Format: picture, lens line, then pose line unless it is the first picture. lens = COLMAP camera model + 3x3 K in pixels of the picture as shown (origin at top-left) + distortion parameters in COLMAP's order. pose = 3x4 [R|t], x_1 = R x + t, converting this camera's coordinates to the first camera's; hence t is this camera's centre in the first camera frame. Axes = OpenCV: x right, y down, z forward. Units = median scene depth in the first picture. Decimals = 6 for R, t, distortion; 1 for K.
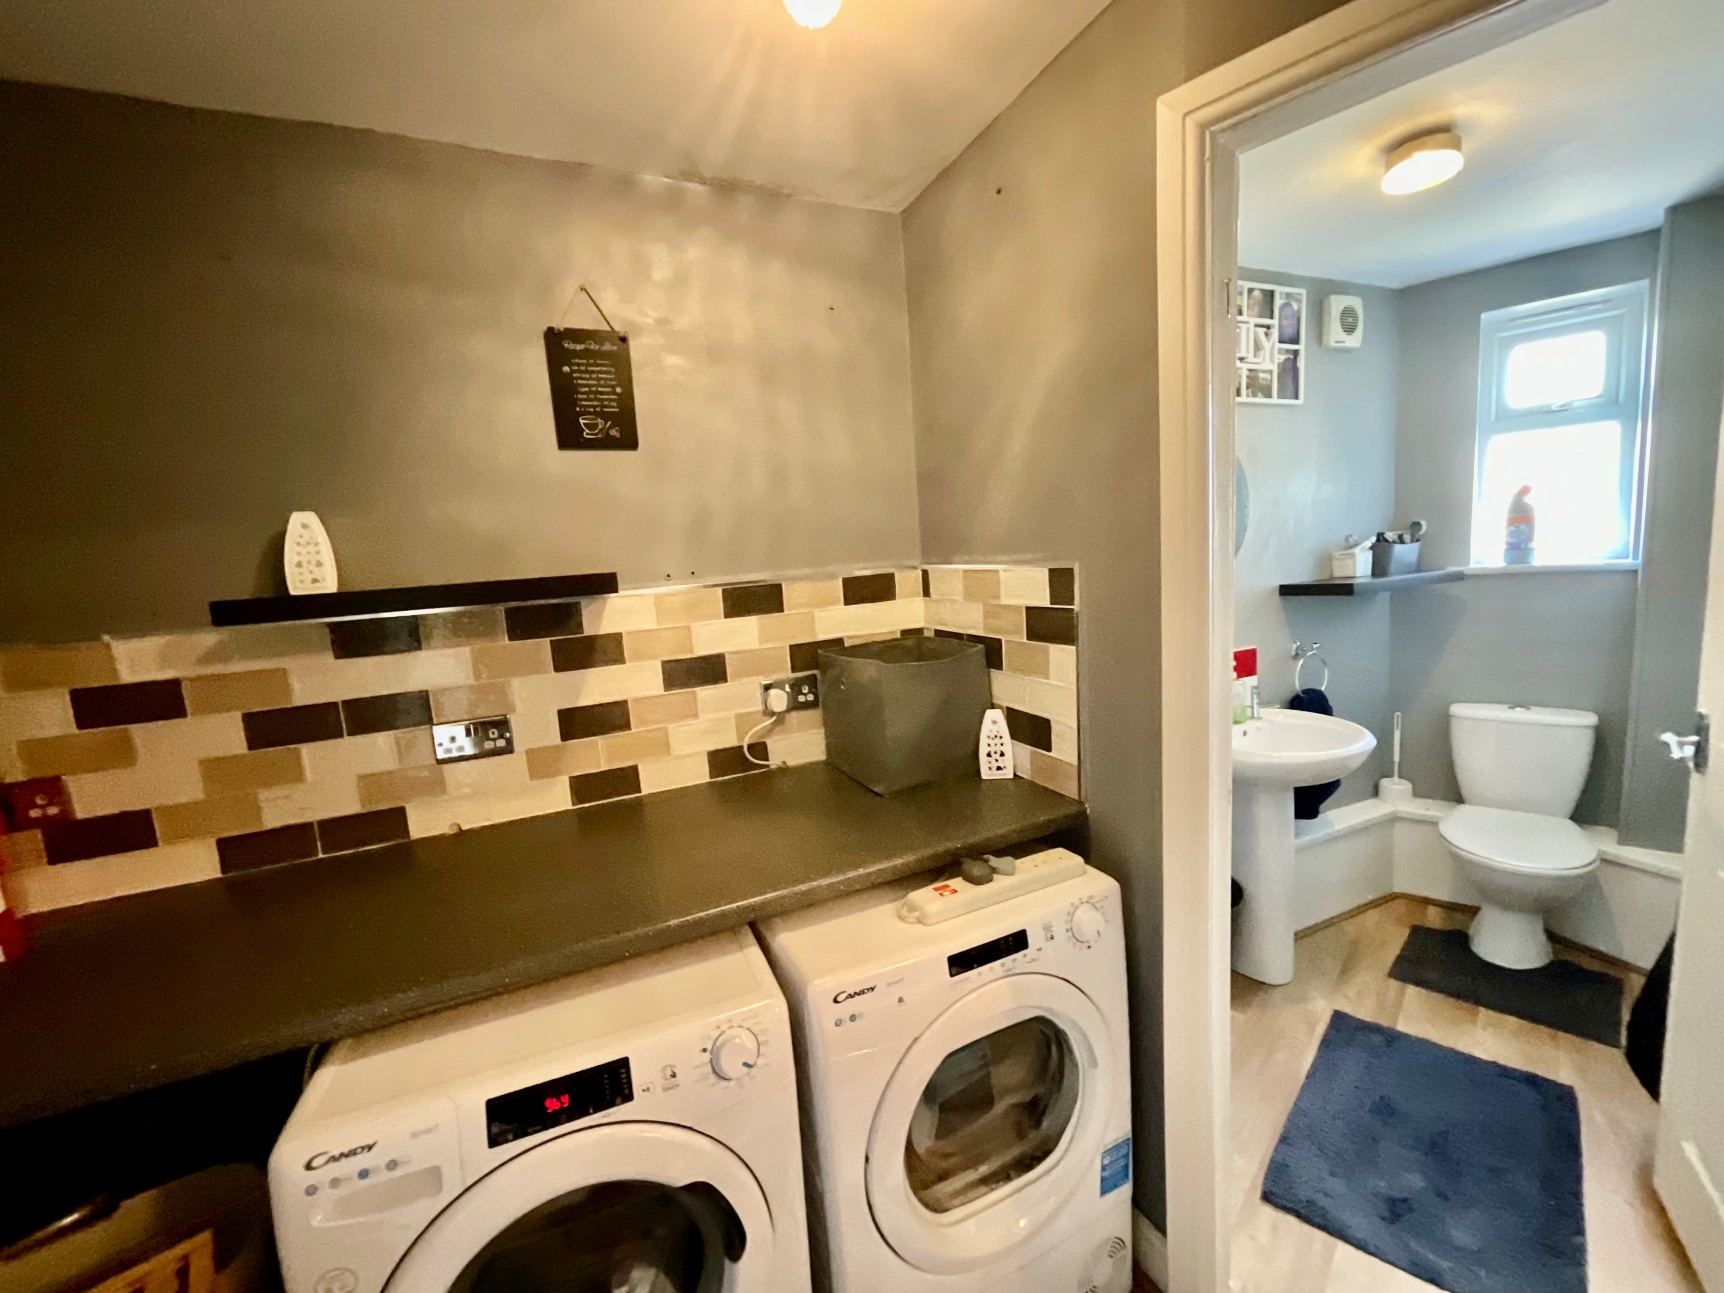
lens RADIAL K [[696.1, 0, 861.3], [0, 696.1, 650.6], [0, 0, 1]] dist [-0.001221, -0.000769]
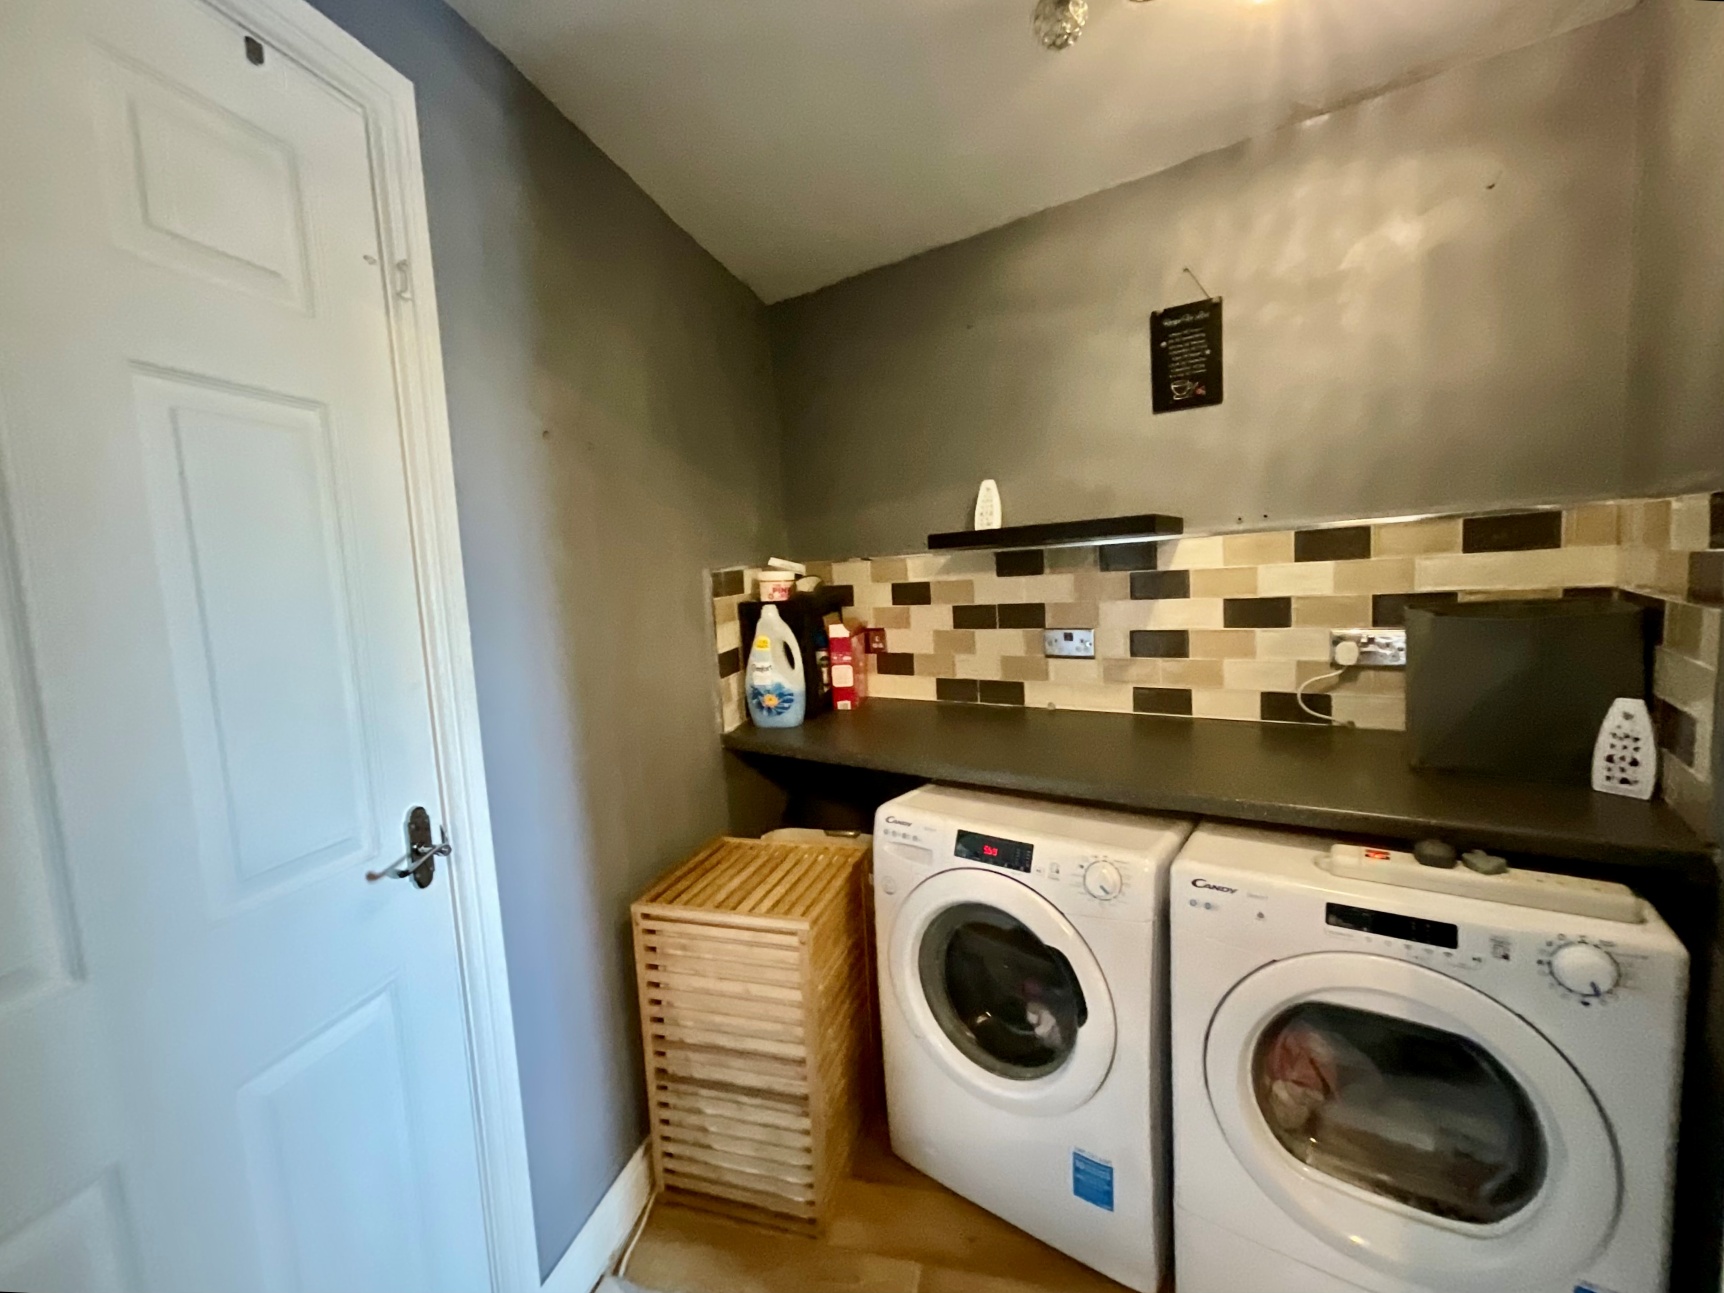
lens RADIAL K [[696.1, 0, 861.3], [0, 696.1, 650.6], [0, 0, 1]] dist [-0.001221, -0.000769]
pose [[0.508764, 0.140932, -0.849292, 0.387971], [-0.096216, 0.989638, 0.106583, 0.036226], [0.855512, 0.027490, 0.517052, -0.043172]]
